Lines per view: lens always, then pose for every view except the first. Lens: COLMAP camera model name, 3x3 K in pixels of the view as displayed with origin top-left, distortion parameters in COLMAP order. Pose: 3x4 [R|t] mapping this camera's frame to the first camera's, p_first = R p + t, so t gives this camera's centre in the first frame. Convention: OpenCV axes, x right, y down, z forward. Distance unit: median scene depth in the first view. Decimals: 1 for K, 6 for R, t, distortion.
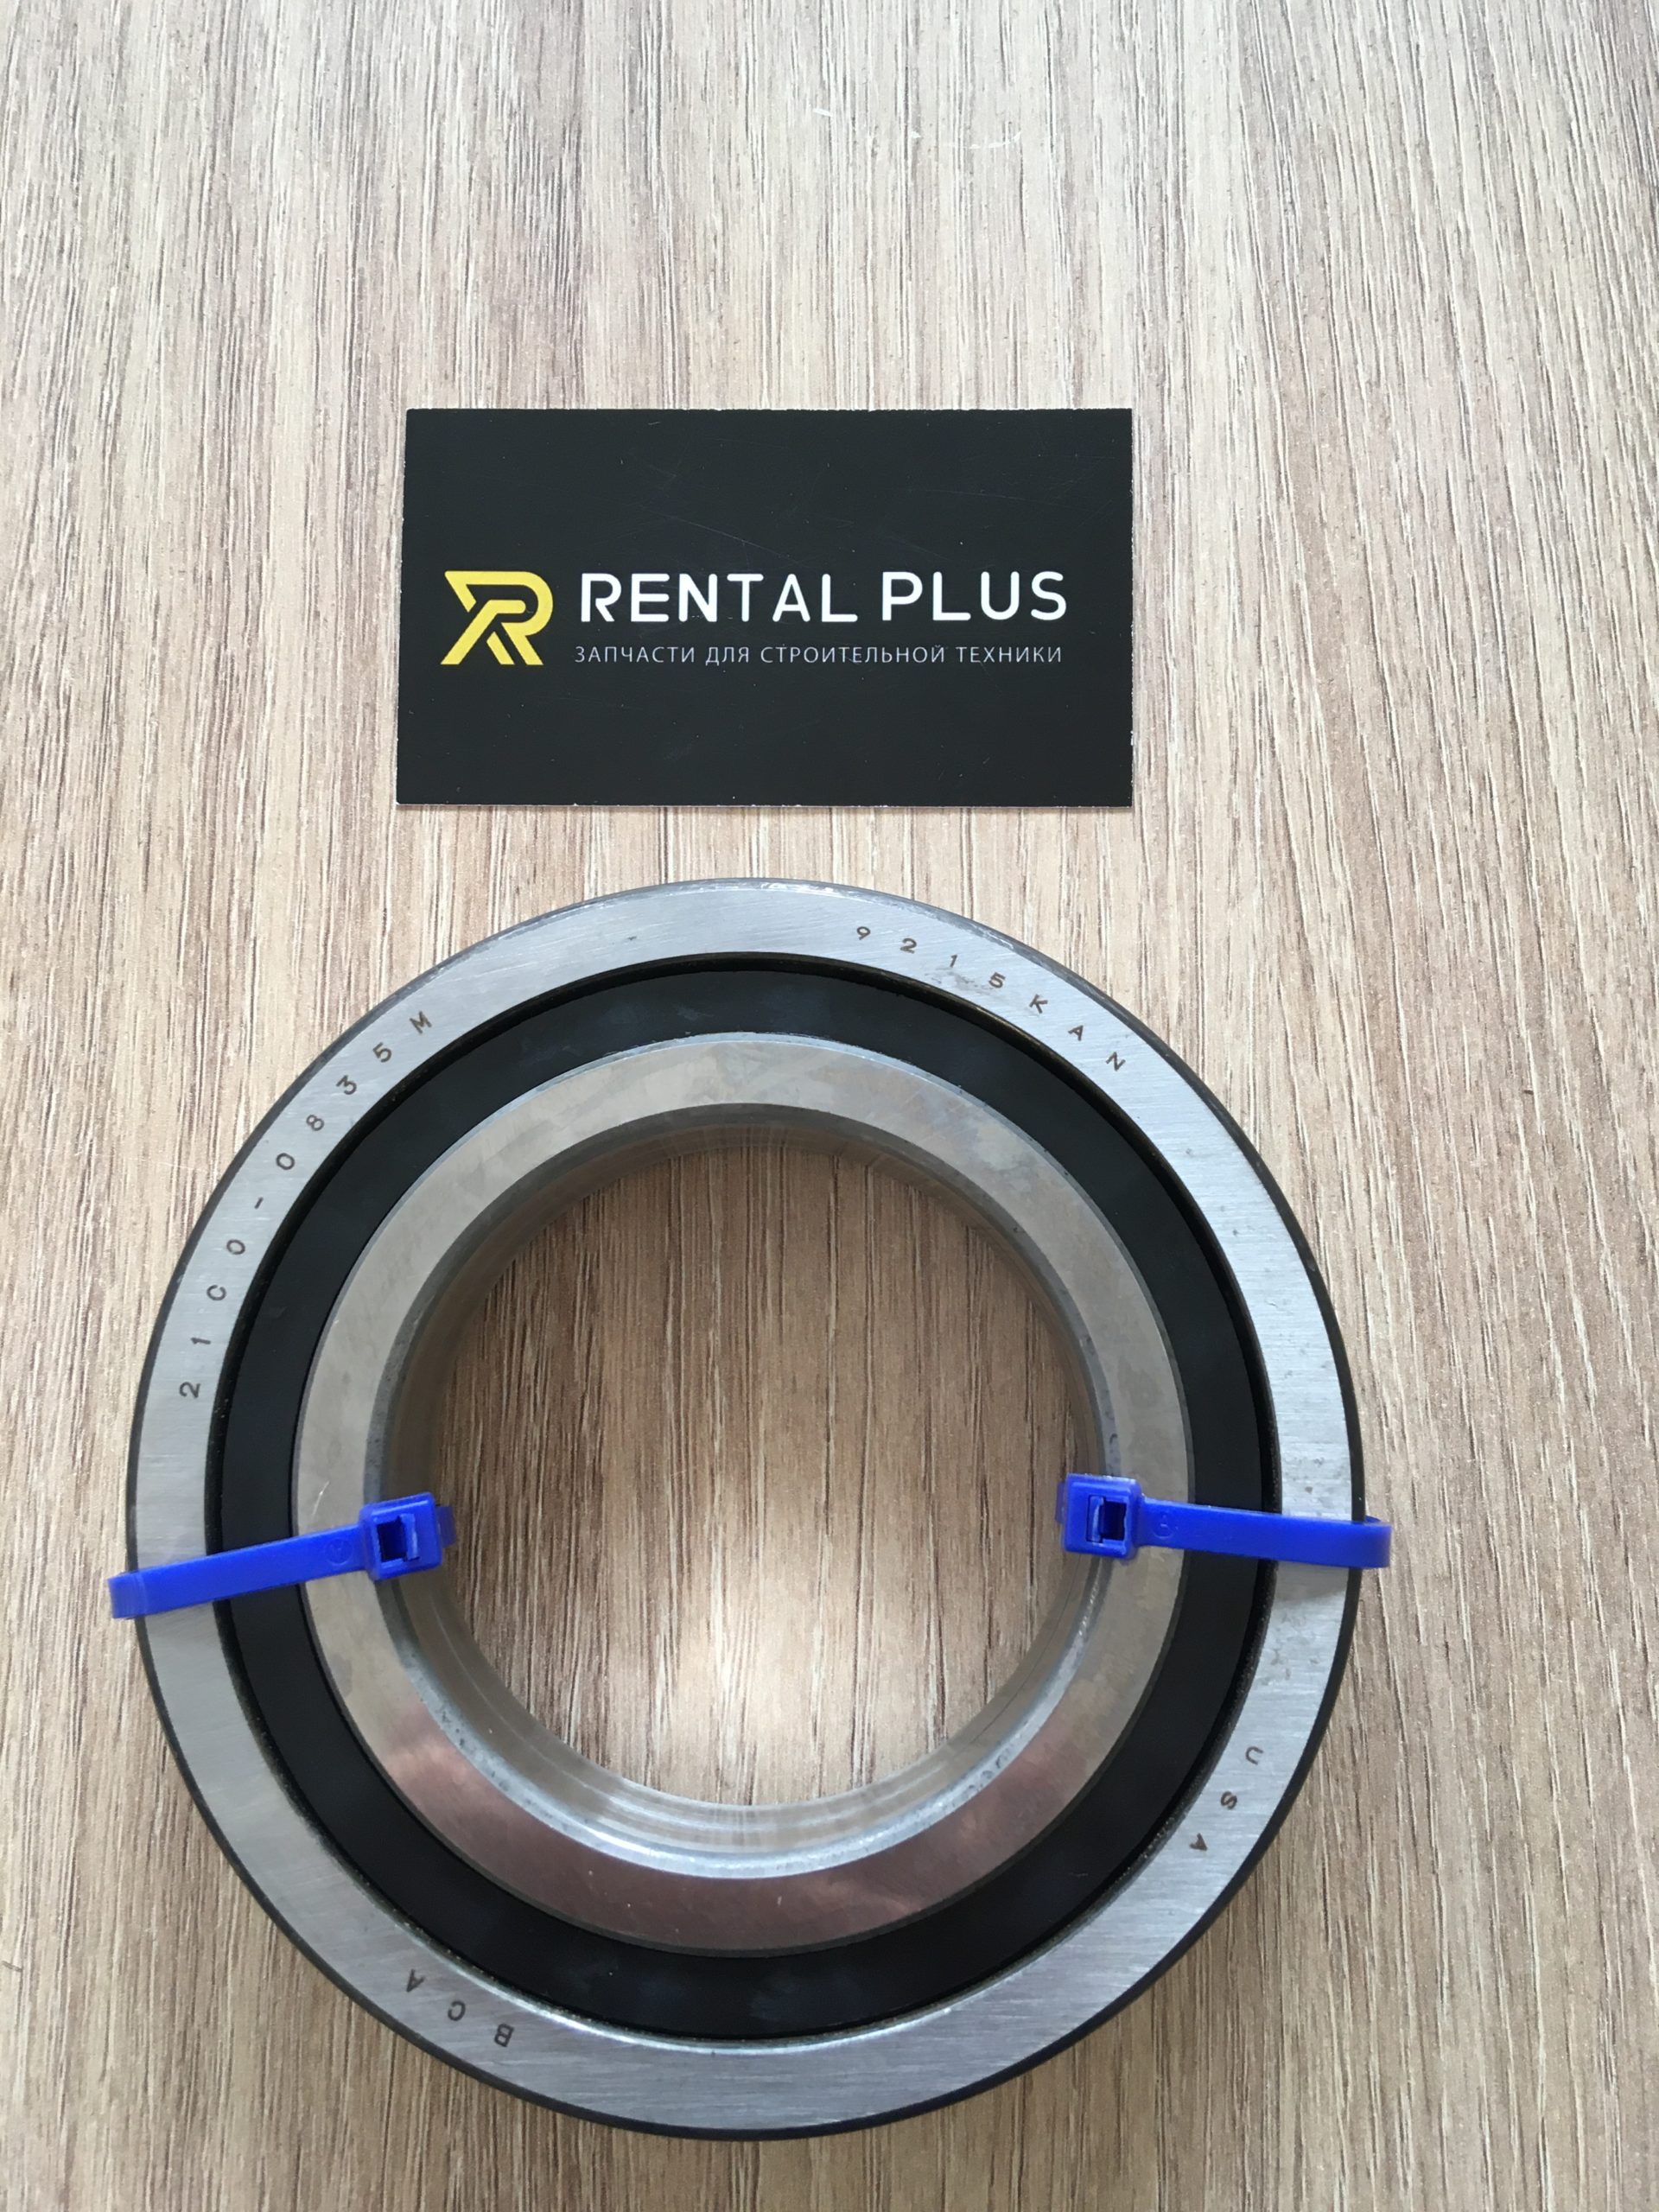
lens RADIAL K [[1992.2, 0, 821.4], [0, 1992.2, 1098.8], [0, 0, 1]] dist [0.111988, -0.241016]
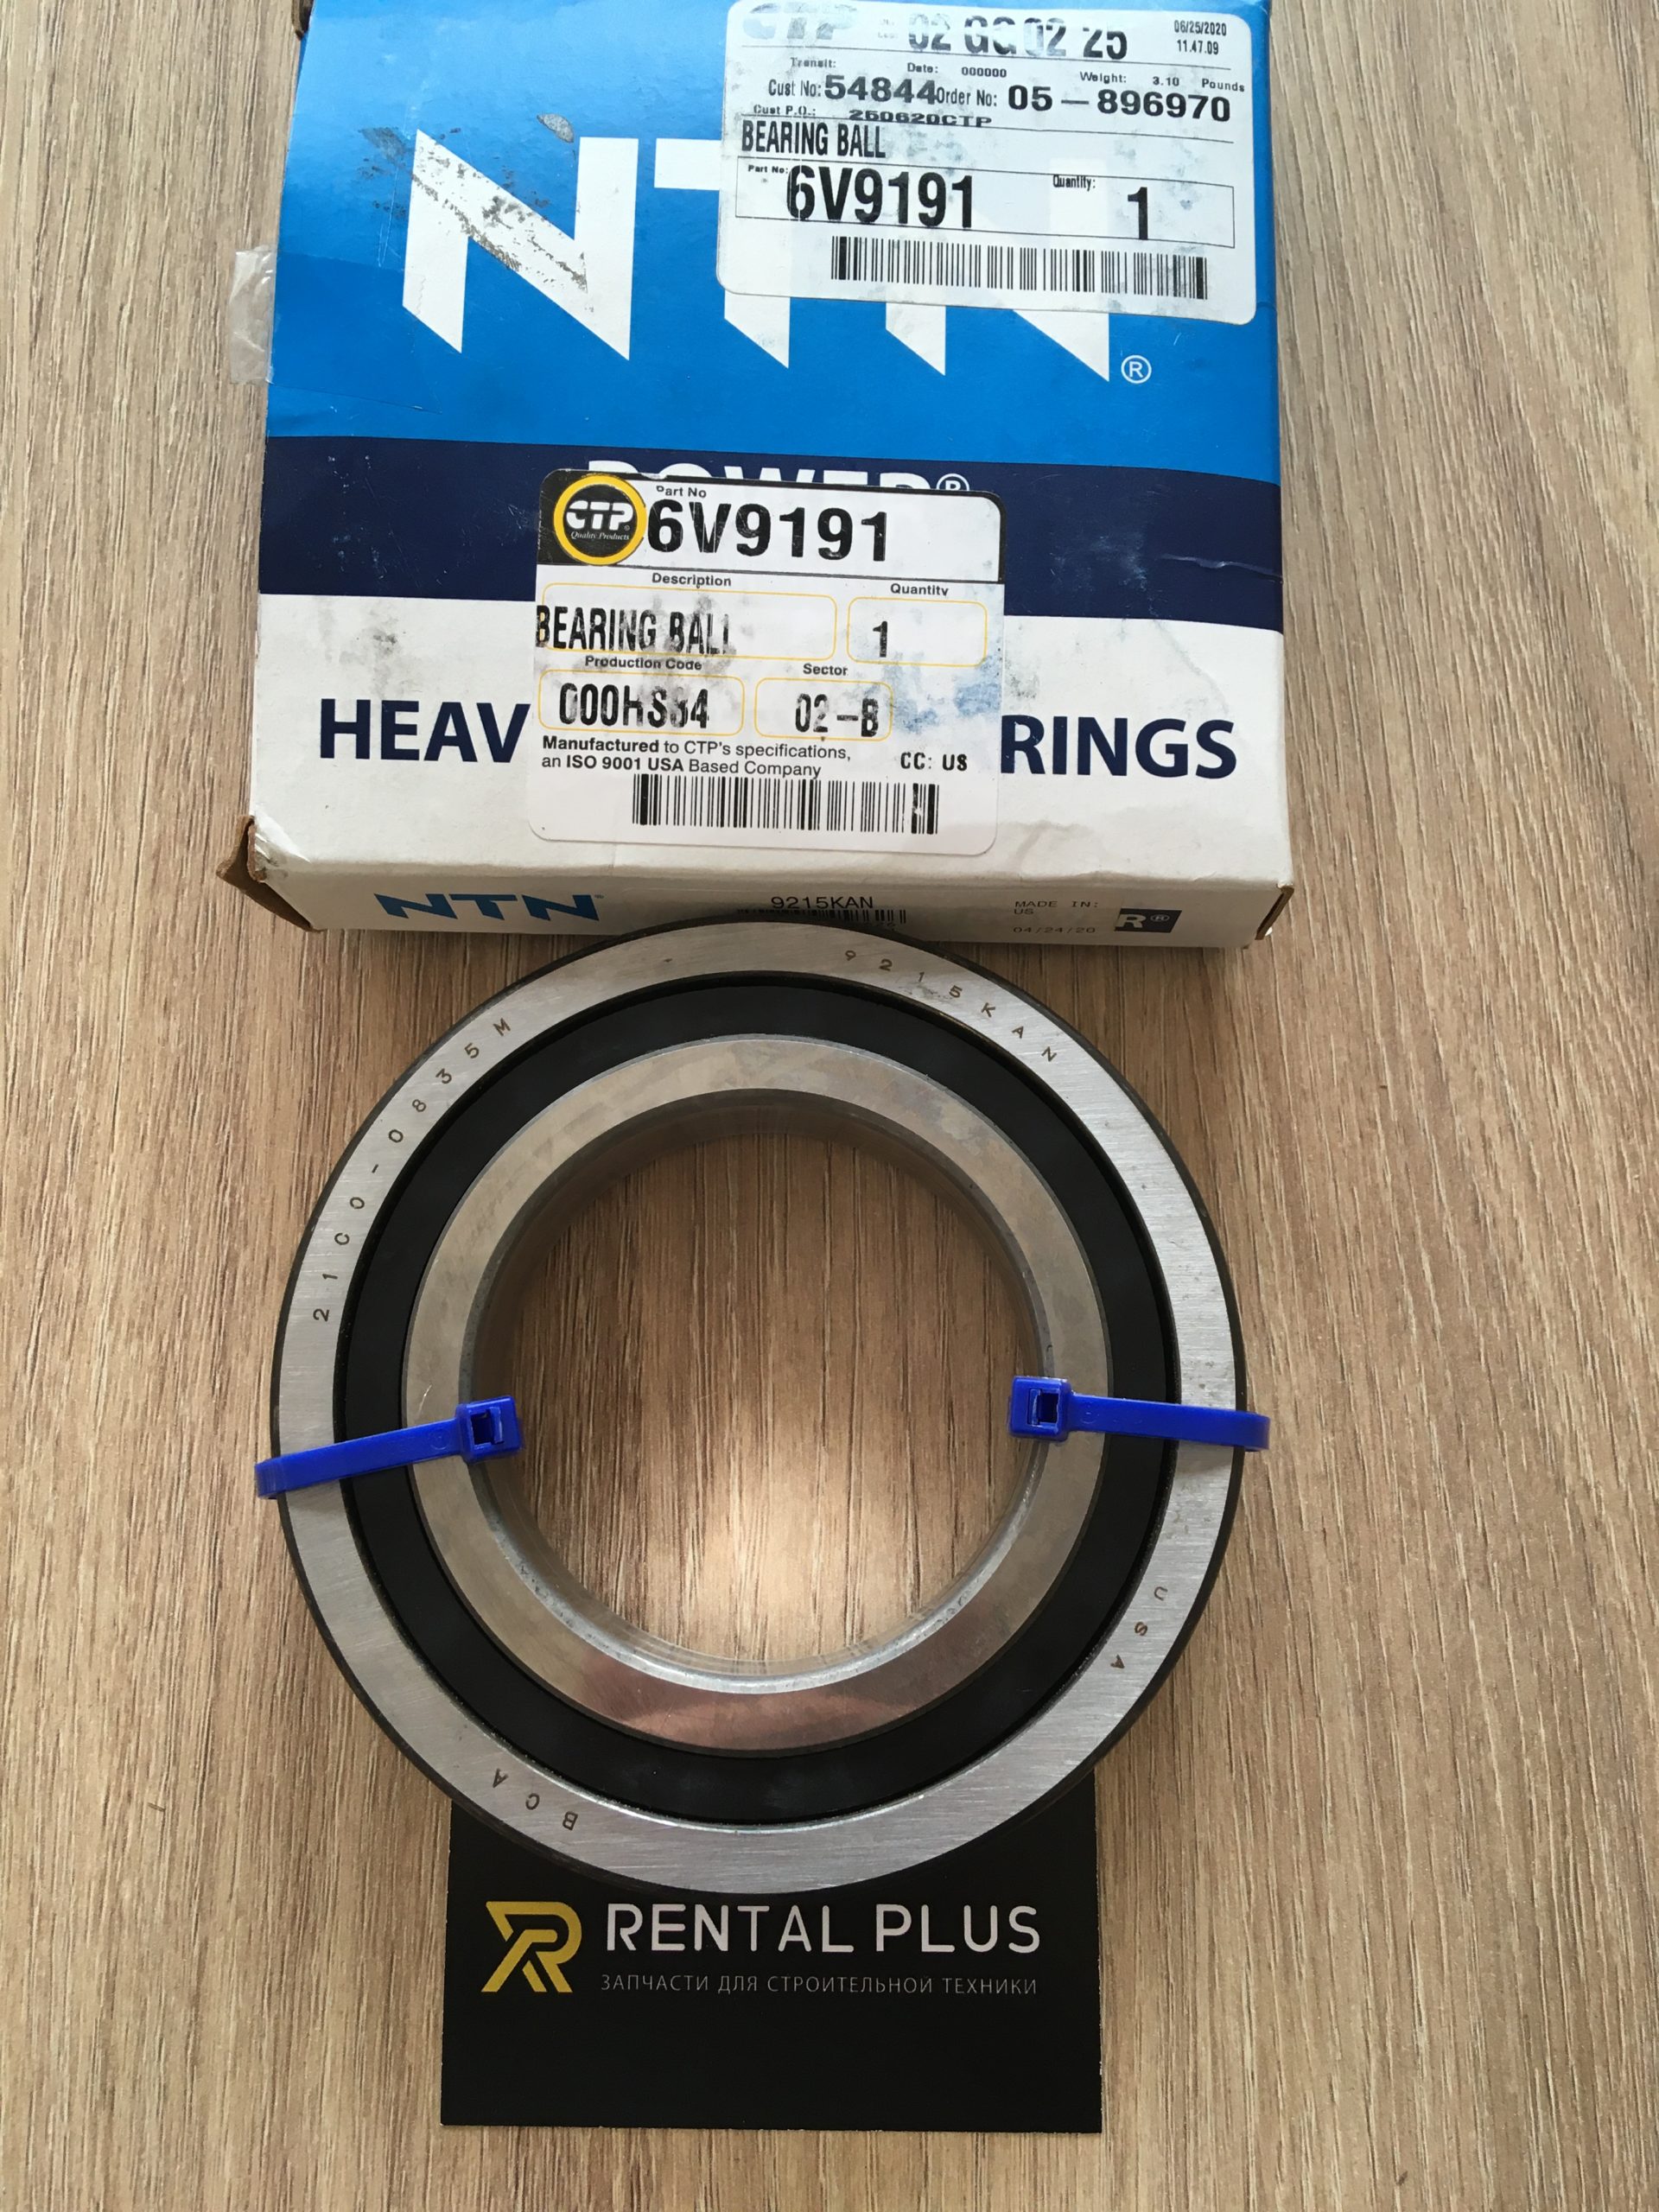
lens RADIAL K [[1895.0, 0, 823.4], [0, 1895.0, 1087.9], [0, 0, 1]] dist [0.098742, -0.192774]
pose [[0.999976, -0.004296, 0.005499, -0.002896], [0.004579, 0.998615, -0.052406, 0.057643], [-0.005267, 0.052430, 0.998611, -0.180937]]
